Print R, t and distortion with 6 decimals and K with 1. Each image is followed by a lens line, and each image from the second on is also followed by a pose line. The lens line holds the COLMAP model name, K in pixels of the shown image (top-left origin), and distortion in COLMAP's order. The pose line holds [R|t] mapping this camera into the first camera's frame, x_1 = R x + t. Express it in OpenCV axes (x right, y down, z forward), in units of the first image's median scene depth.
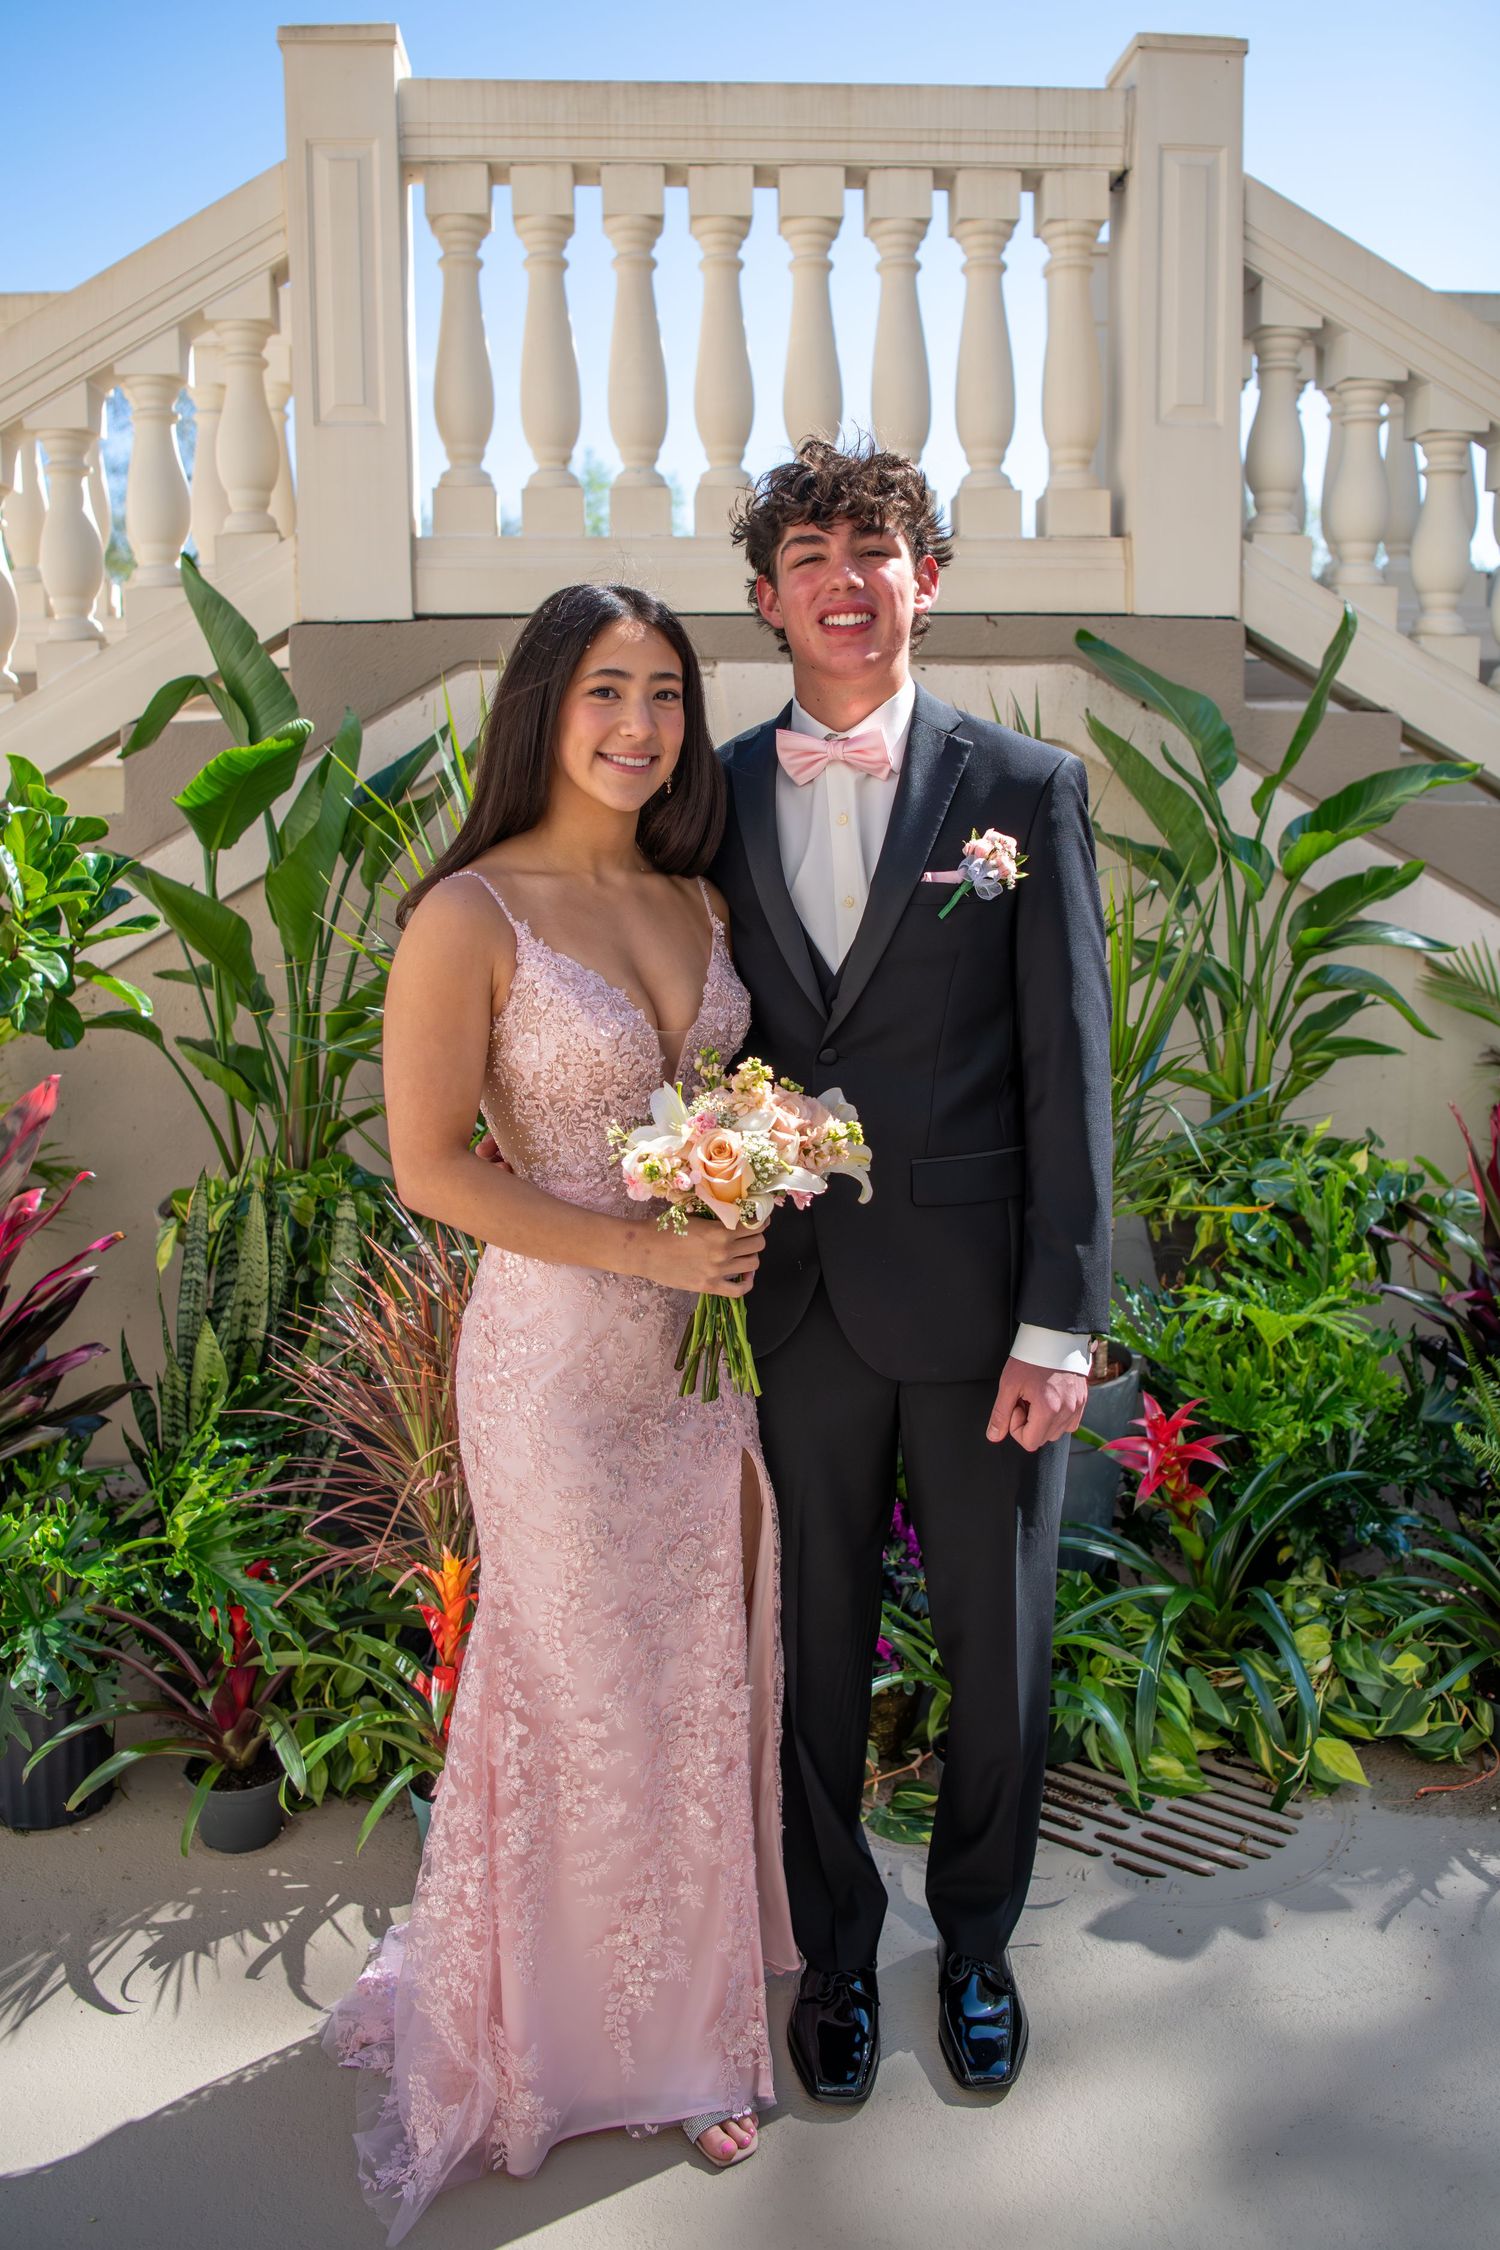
lens RADIAL K [[1790.8, 0, 706.4], [0, 1790.8, 1012.3], [0, 0, 1]] dist [-0.063986, 0.000904]
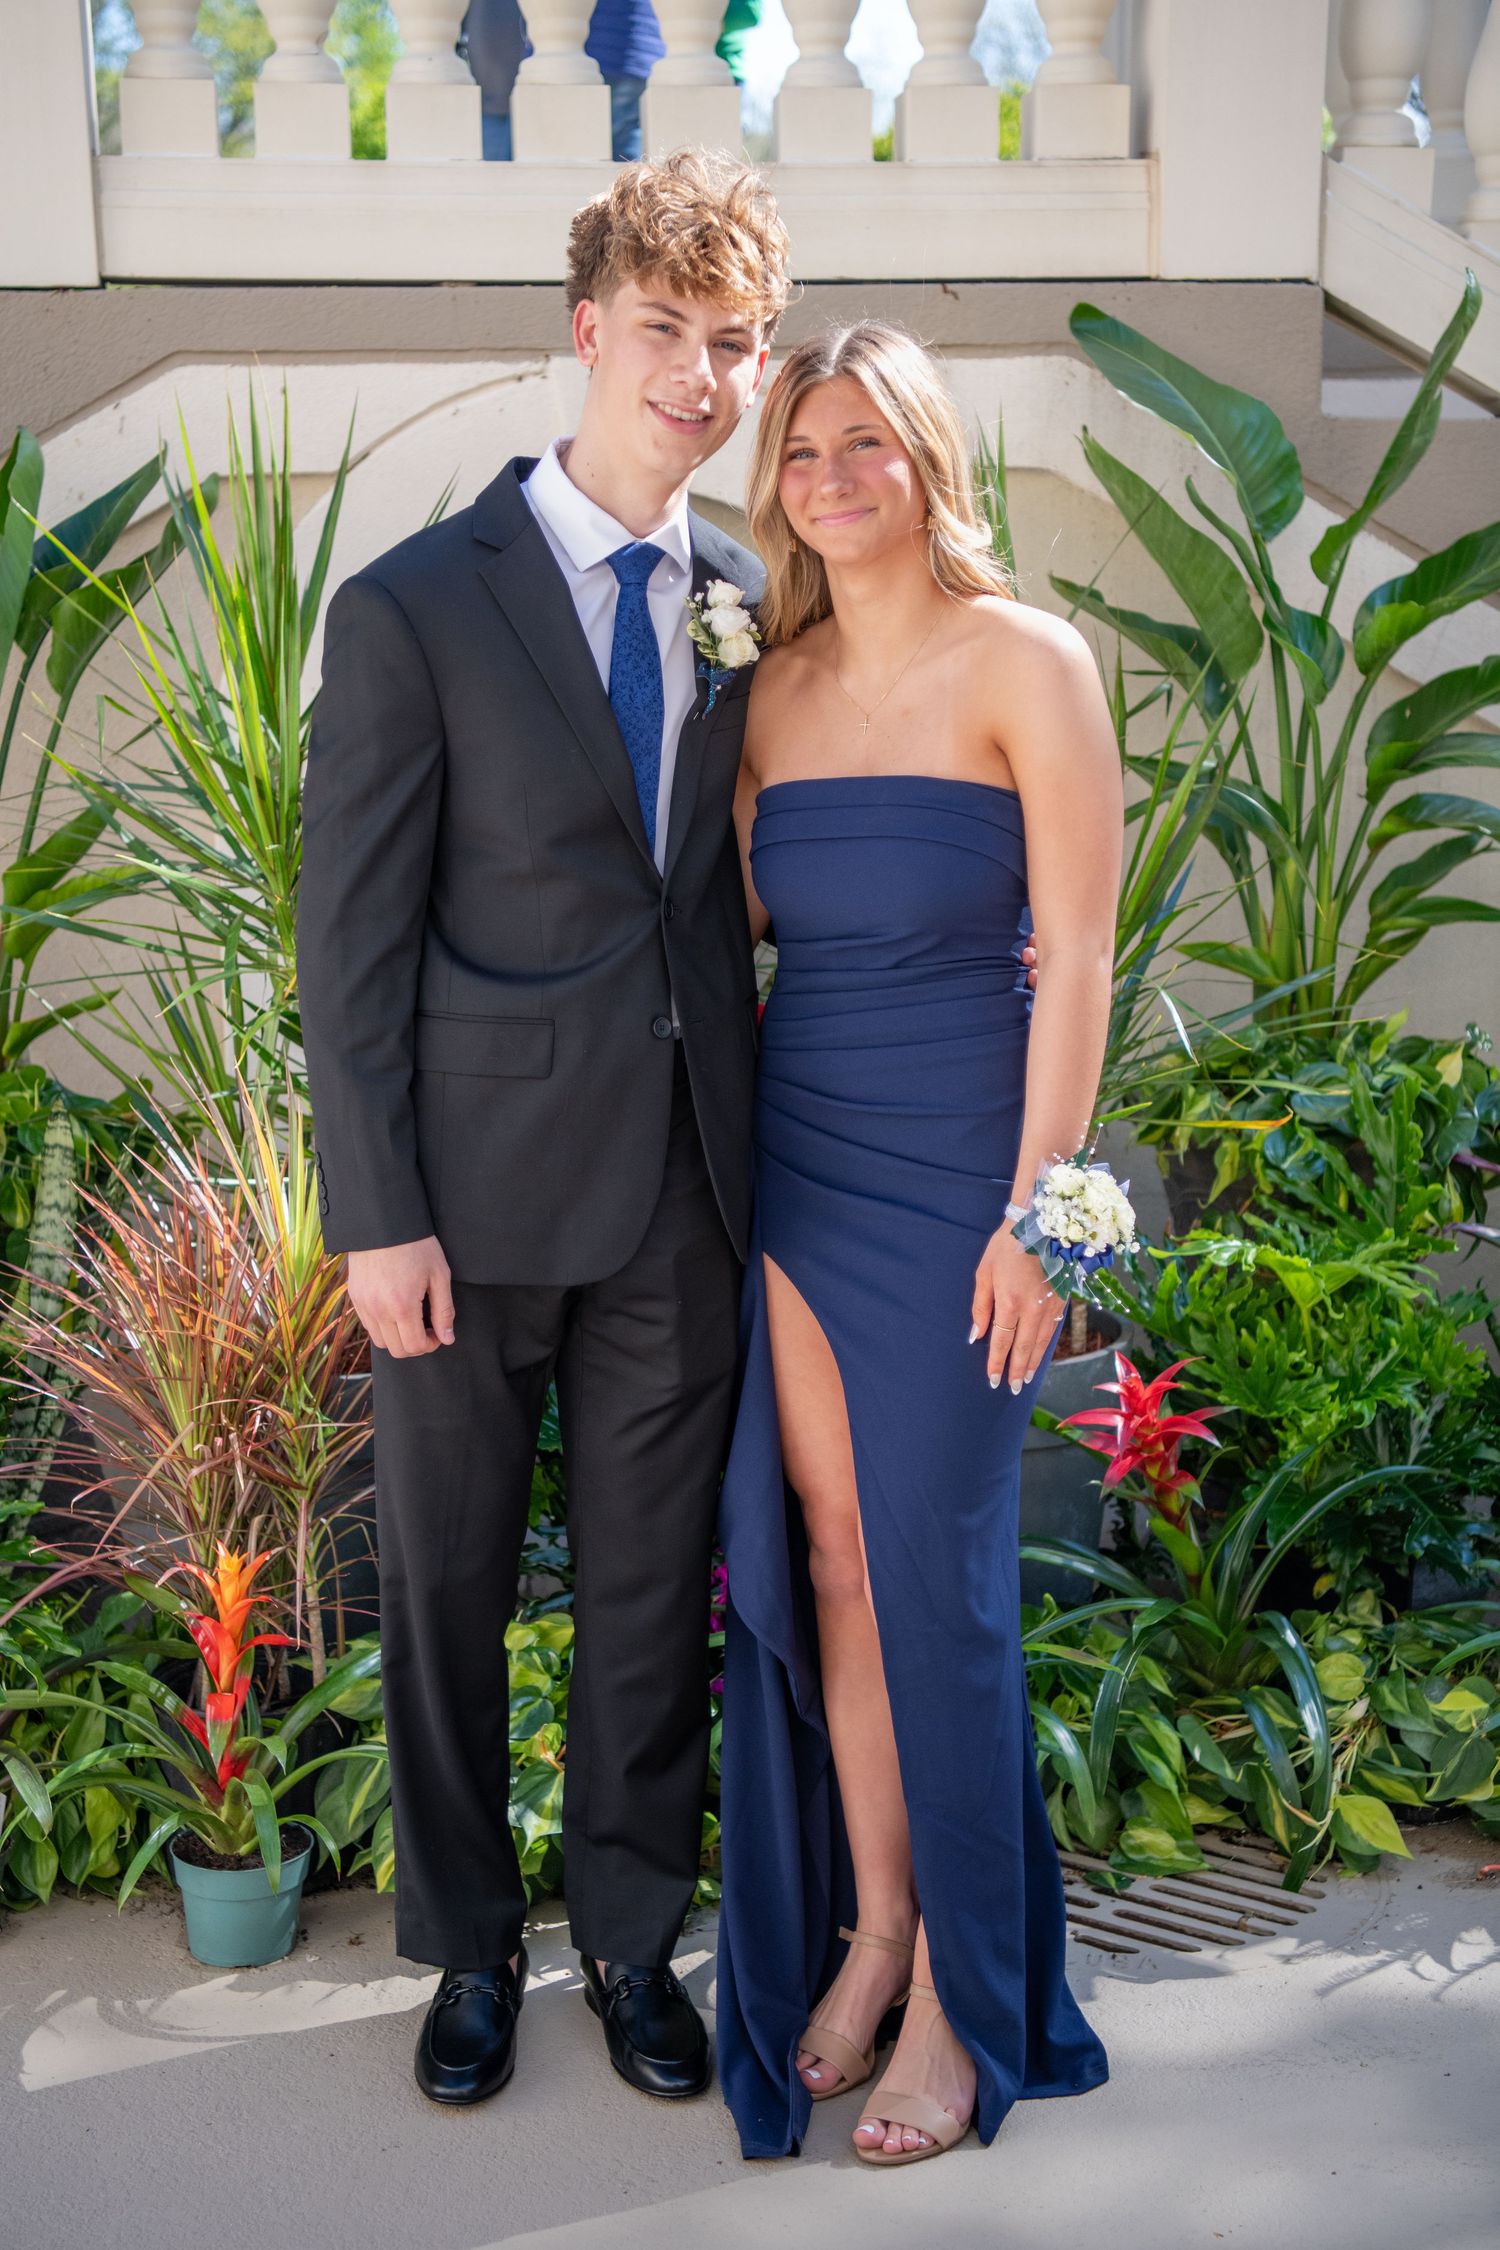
lens RADIAL K [[3439.9, 0, 679.0], [0, 3439.9, 1147.6], [0, 0, 1]] dist [0.160740, 0.113007]
pose [[0.998904, -0.009504, 0.045825, -0.010595], [0.006239, 0.997466, 0.070874, 0.016360], [-0.046382, -0.070511, 0.996432, -0.435110]]
